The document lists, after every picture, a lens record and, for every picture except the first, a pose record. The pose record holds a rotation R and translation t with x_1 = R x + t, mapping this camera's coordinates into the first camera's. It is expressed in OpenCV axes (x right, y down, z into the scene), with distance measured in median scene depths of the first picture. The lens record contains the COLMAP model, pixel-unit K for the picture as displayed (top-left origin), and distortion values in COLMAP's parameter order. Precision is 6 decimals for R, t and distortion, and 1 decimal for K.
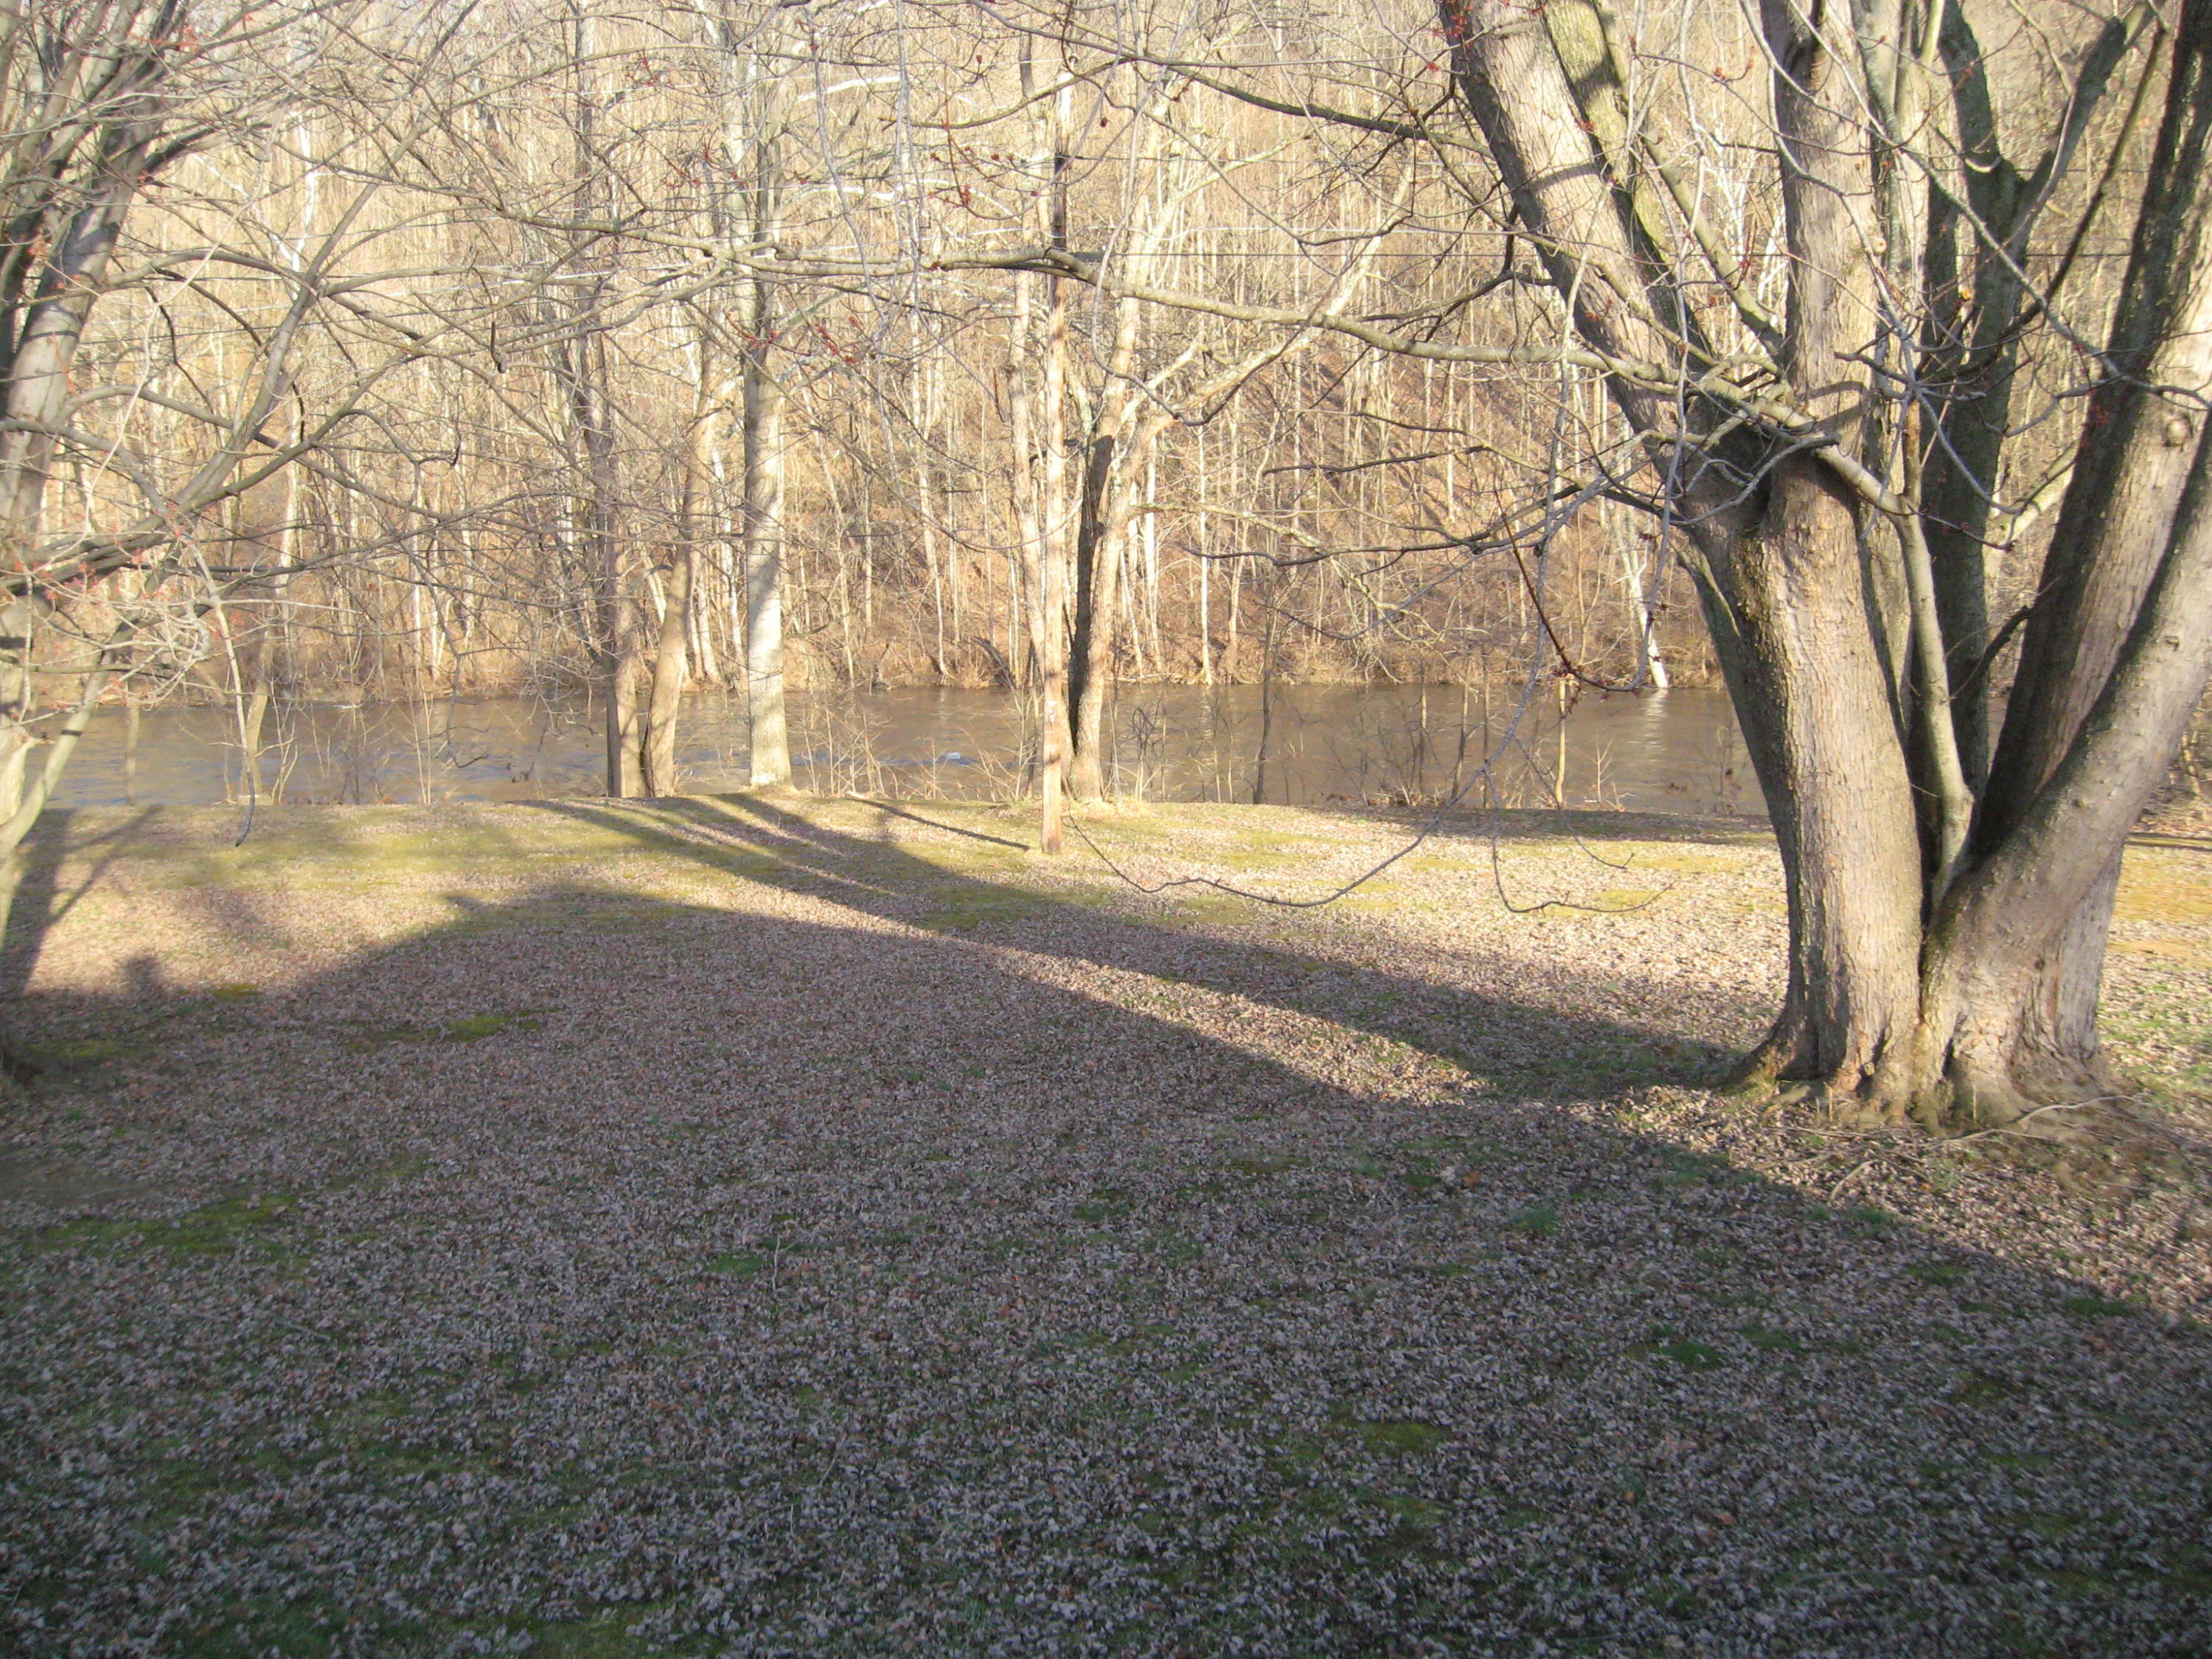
lens RADIAL K [[2282.8, 0, 1106.0], [0, 2282.8, 829.5], [0, 0, 1]] dist [-0.128137, 0.050135]
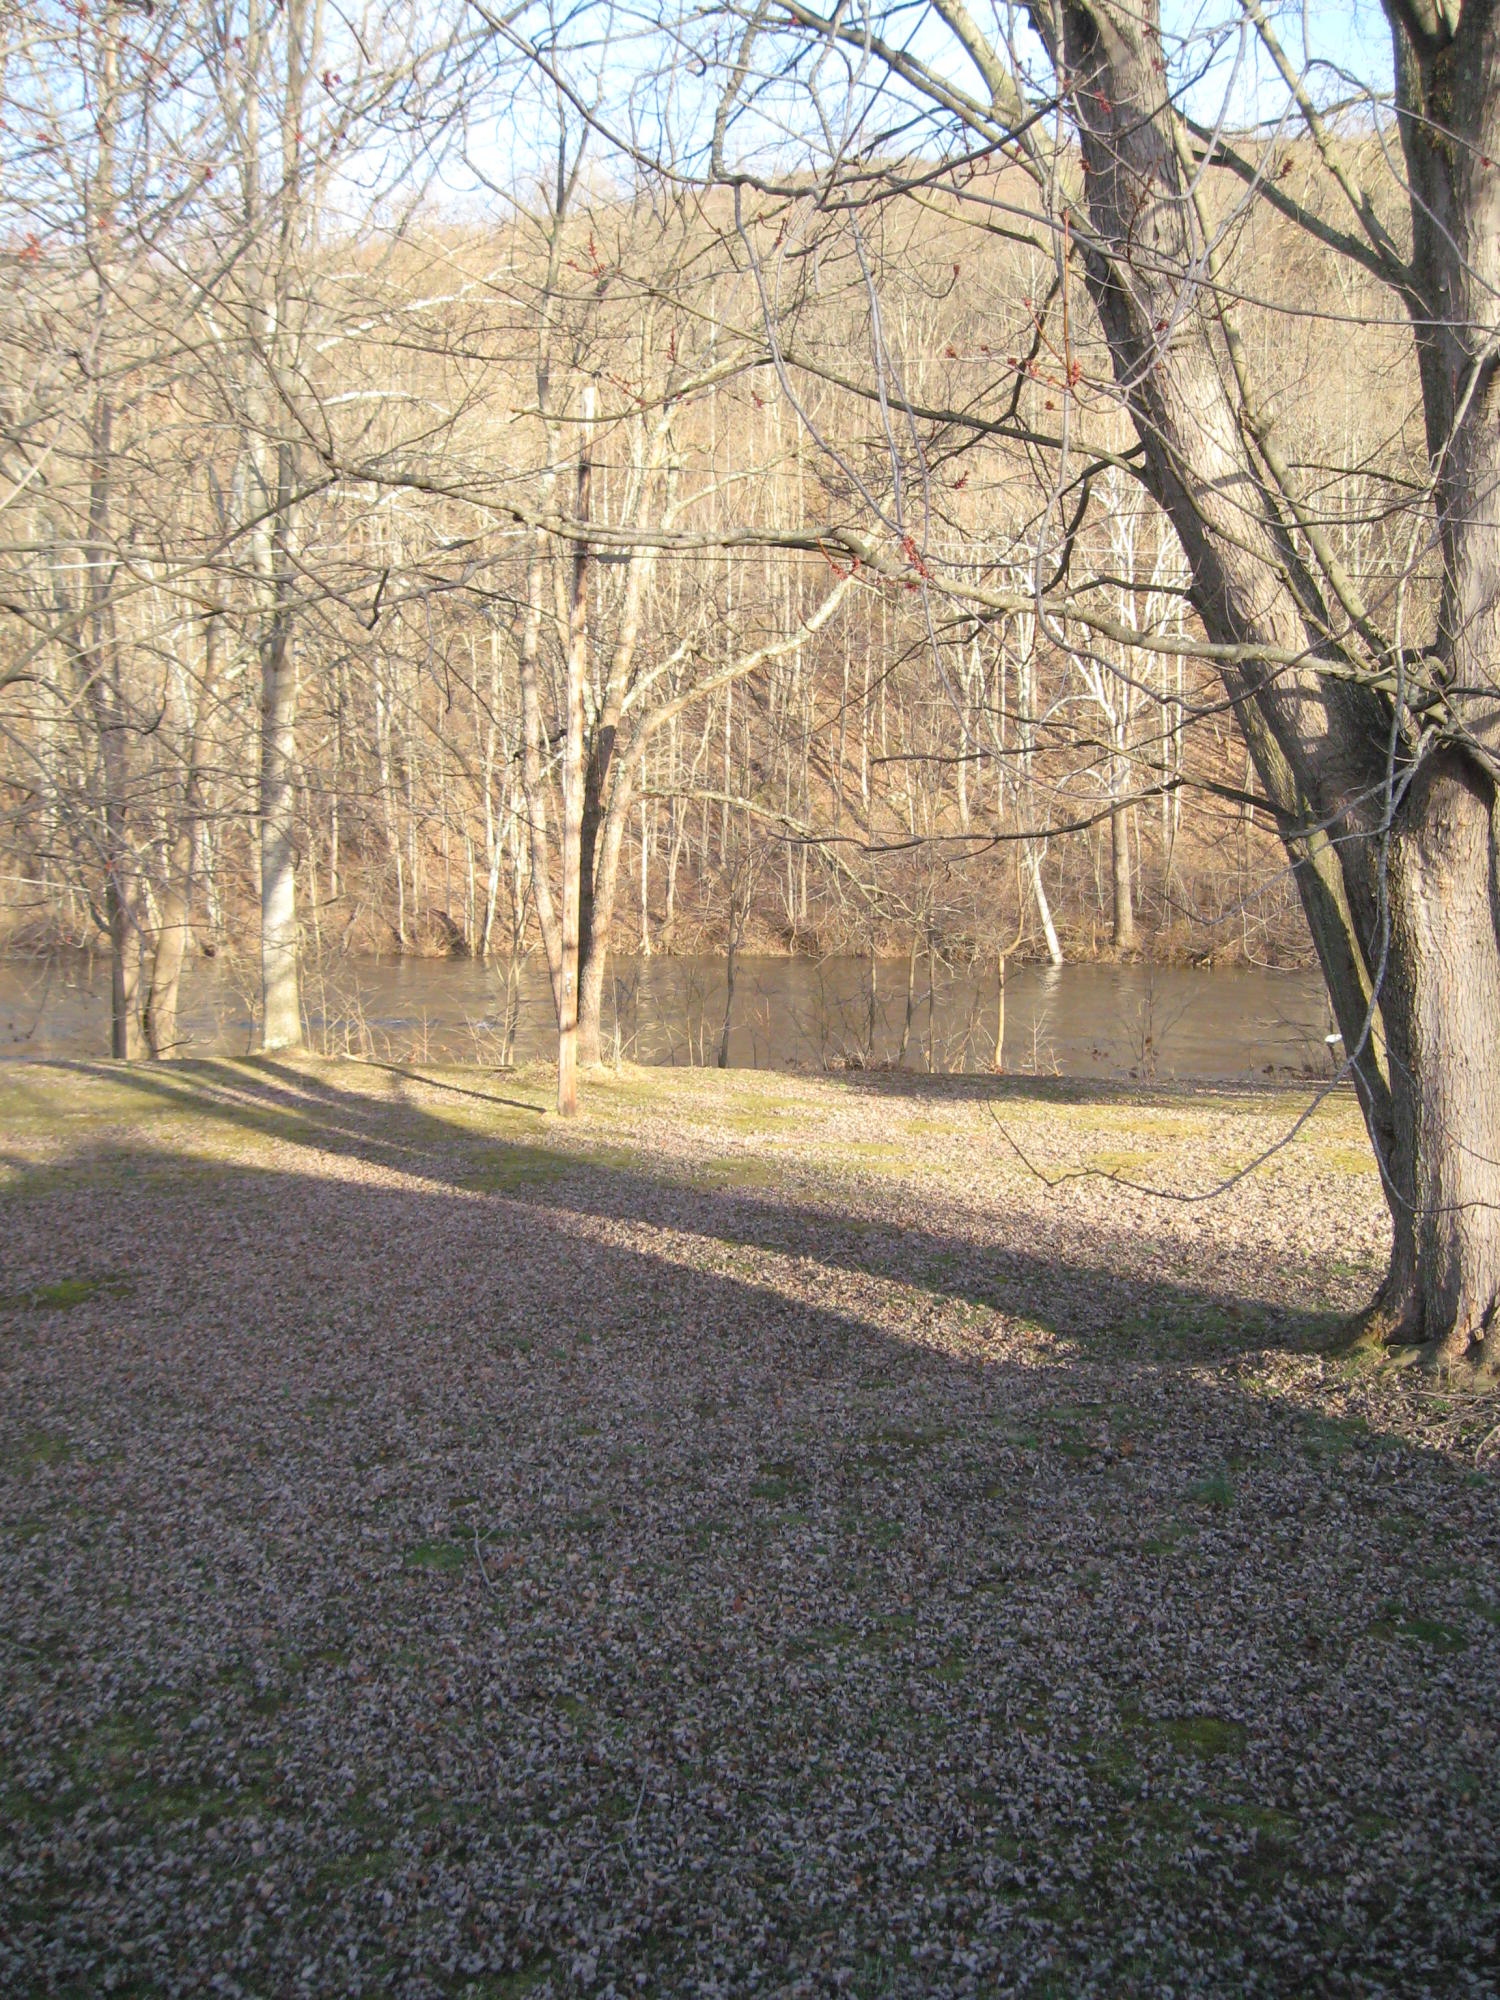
lens RADIAL K [[2064.0, 0, 764.1], [0, 2064.0, 1018.5], [0, 0, 1]] dist [-0.128137, 0.050135]
pose [[0.993468, 0.007378, 0.113875, -0.084132], [-0.003696, 0.999465, -0.032507, -0.007788], [-0.114054, 0.031874, 0.992963, 0.068942]]
